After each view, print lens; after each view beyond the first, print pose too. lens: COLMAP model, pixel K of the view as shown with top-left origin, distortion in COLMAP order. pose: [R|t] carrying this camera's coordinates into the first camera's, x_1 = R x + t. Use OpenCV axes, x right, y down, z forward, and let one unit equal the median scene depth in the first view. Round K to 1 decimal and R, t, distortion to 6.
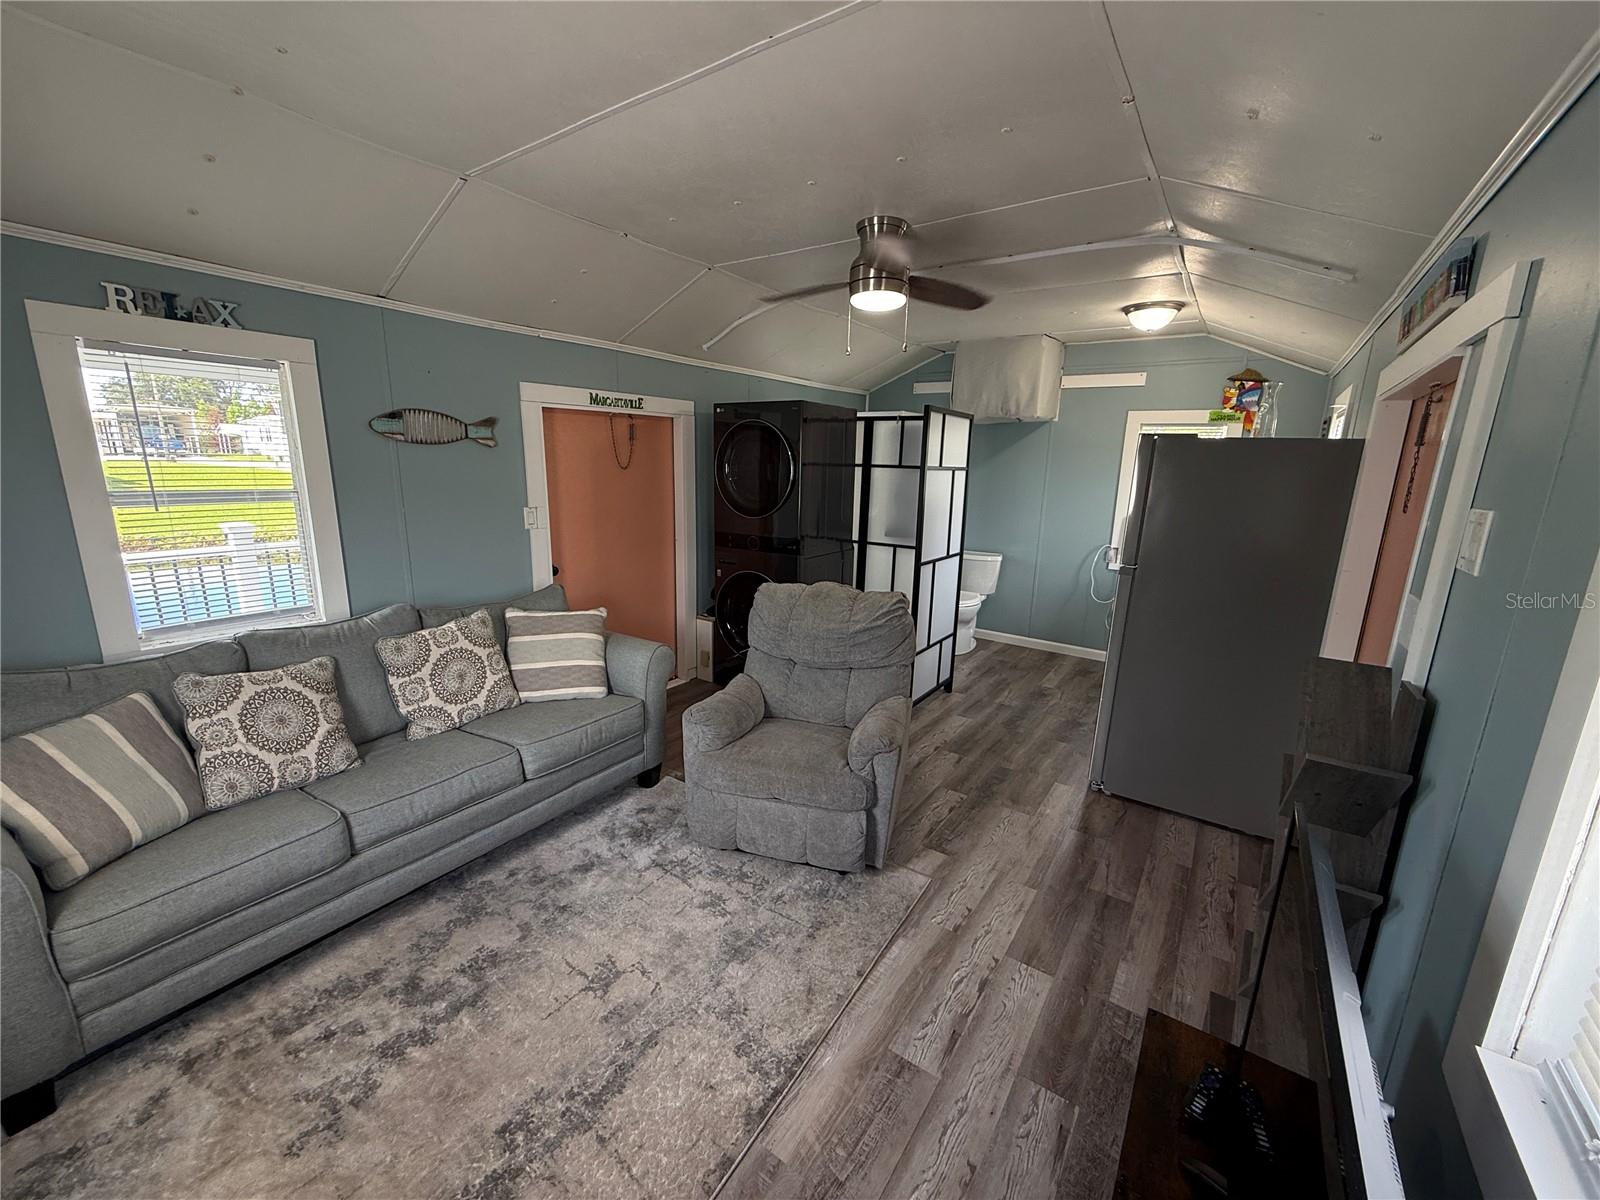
lens RADIAL K [[643.4, 0, 783.2], [0, 643.4, 597.6], [0, 0, 1]] dist [-0.000490, 0.000094]
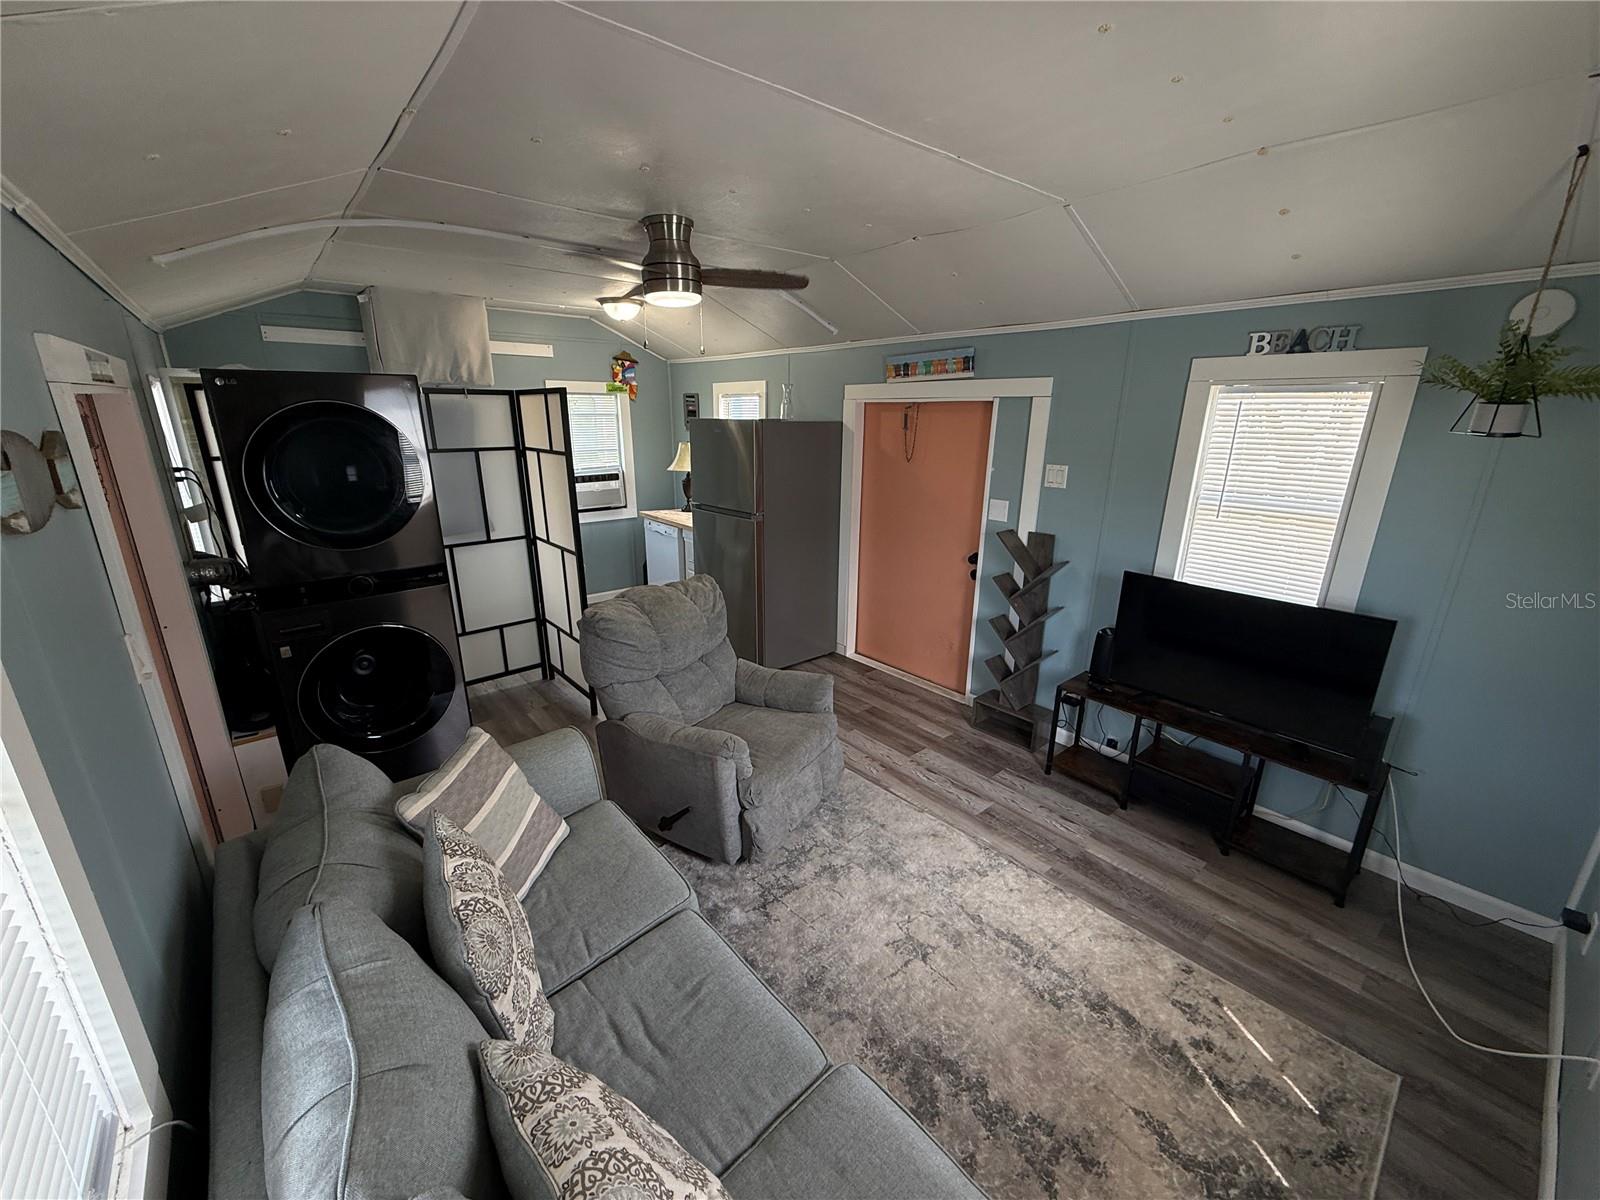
lens RADIAL K [[643.4, 0, 797.4], [0, 643.4, 601.7], [0, 0, 1]] dist [-0.000490, 0.000094]
pose [[0.249685, -0.304233, 0.919293, -1.007900], [0.203714, 0.944619, 0.257285, -0.270469], [-0.946656, 0.123033, 0.297834, 0.661040]]
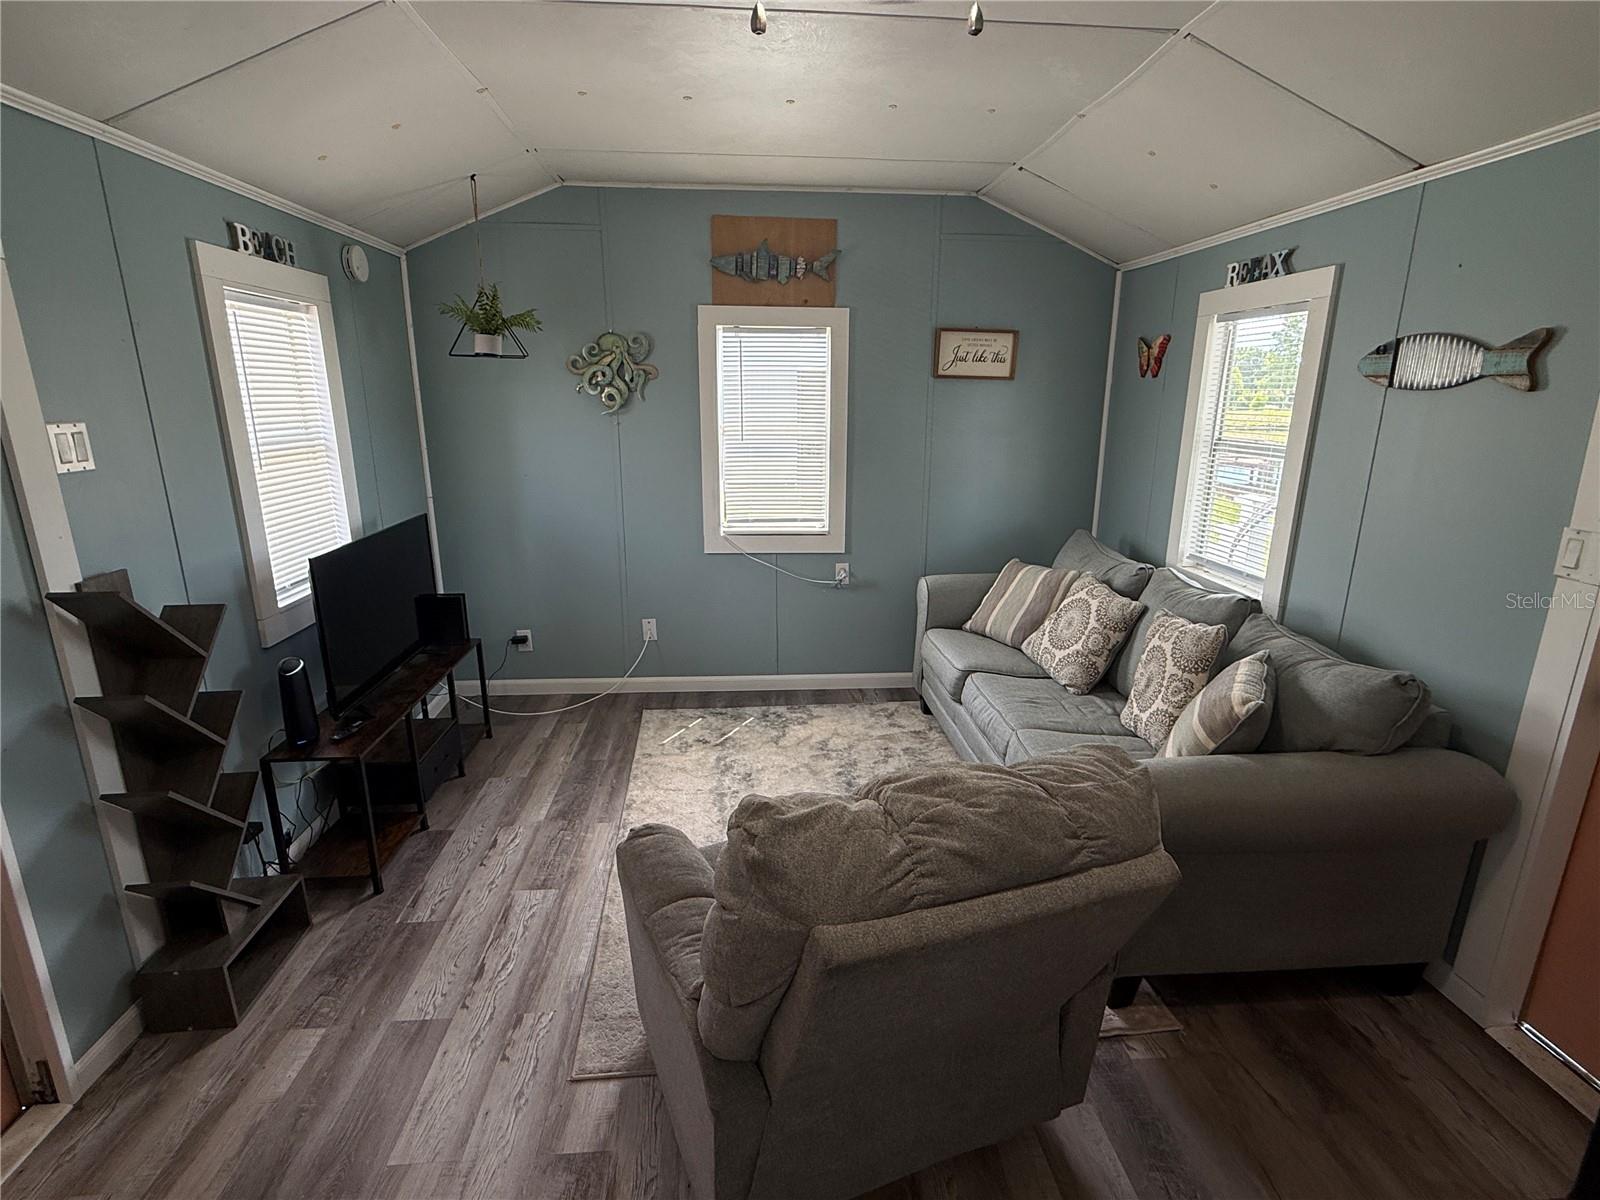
lens RADIAL K [[782.3, 0, 812.1], [0, 782.3, 592.6], [0, 0, 1]] dist [0.001491, -0.002077]
pose [[-0.756073, 0.135752, -0.640254, 0.504412], [-0.158026, 0.911444, 0.379864, -0.330062], [0.635123, 0.388382, -0.667666, 1.560838]]
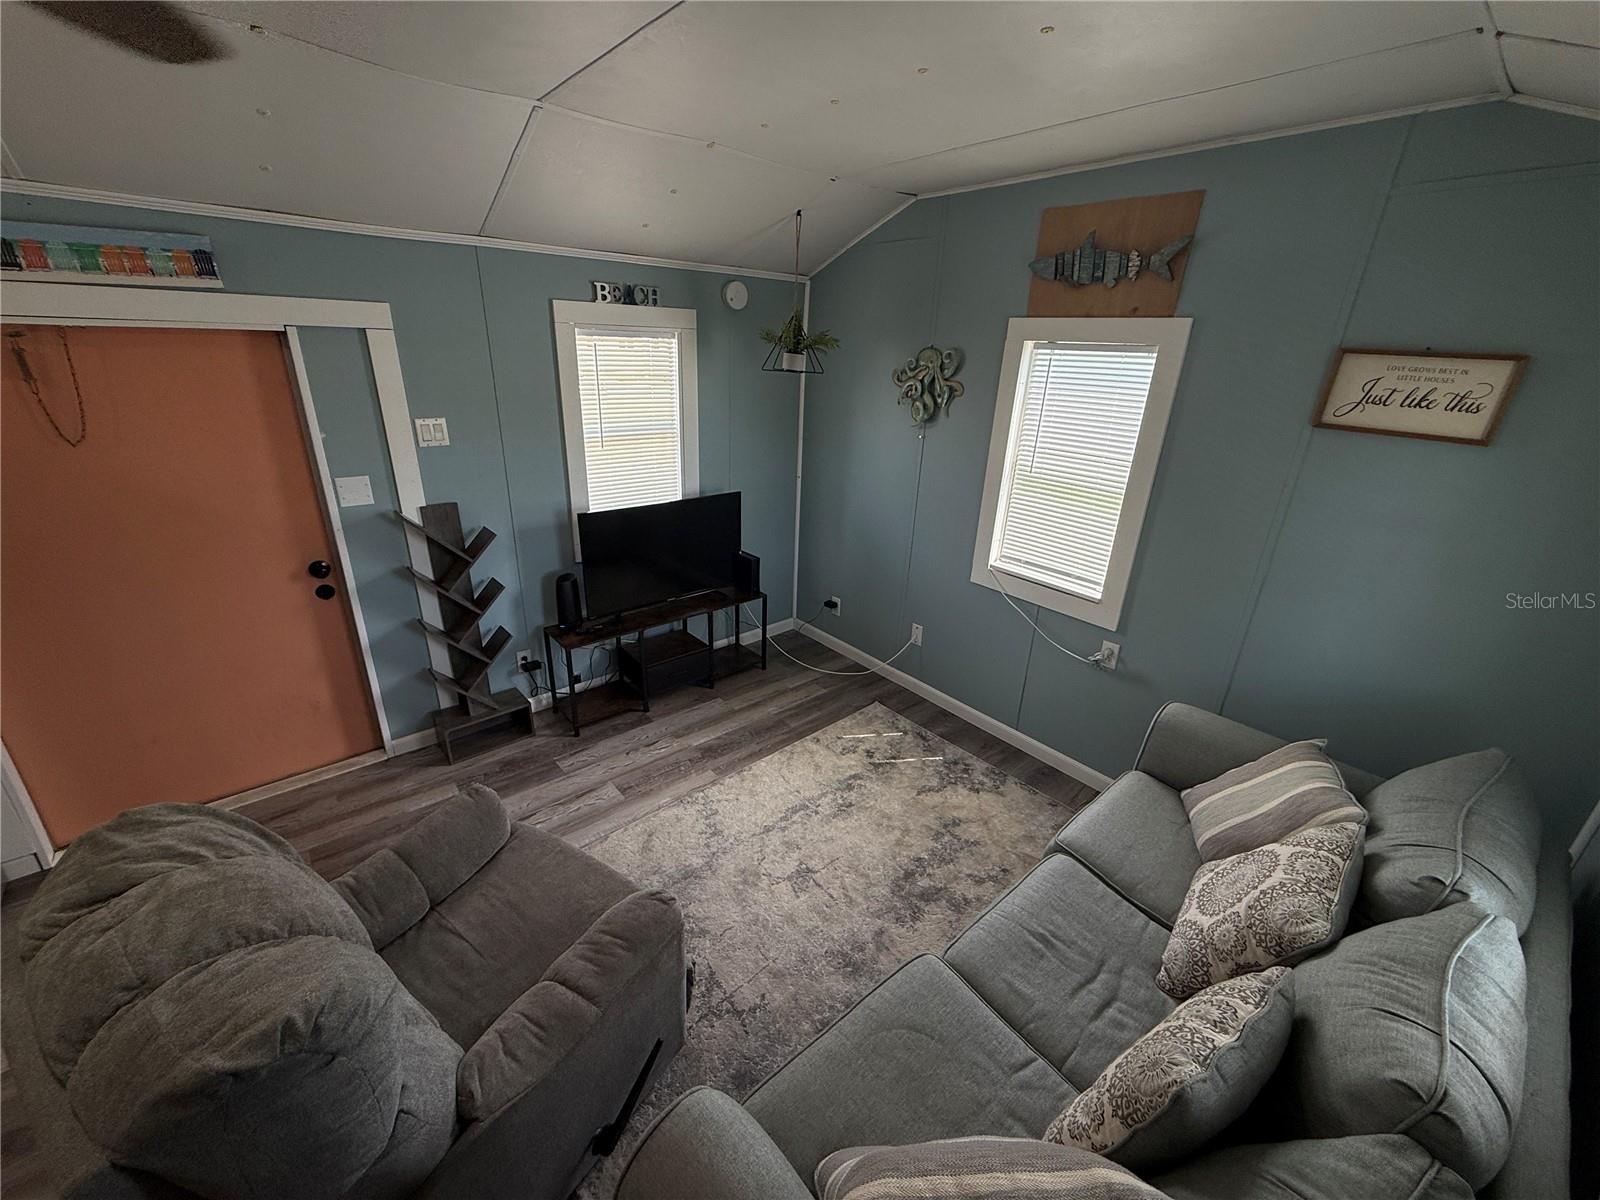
lens RADIAL K [[643.4, 0, 793.0], [0, 643.4, 600.8], [0, 0, 1]] dist [-0.000490, 0.000094]
pose [[-0.968260, -0.143588, 0.204586, -0.372218], [-0.006535, 0.832783, 0.553561, -0.442898], [-0.249861, 0.534654, -0.807288, 1.449388]]
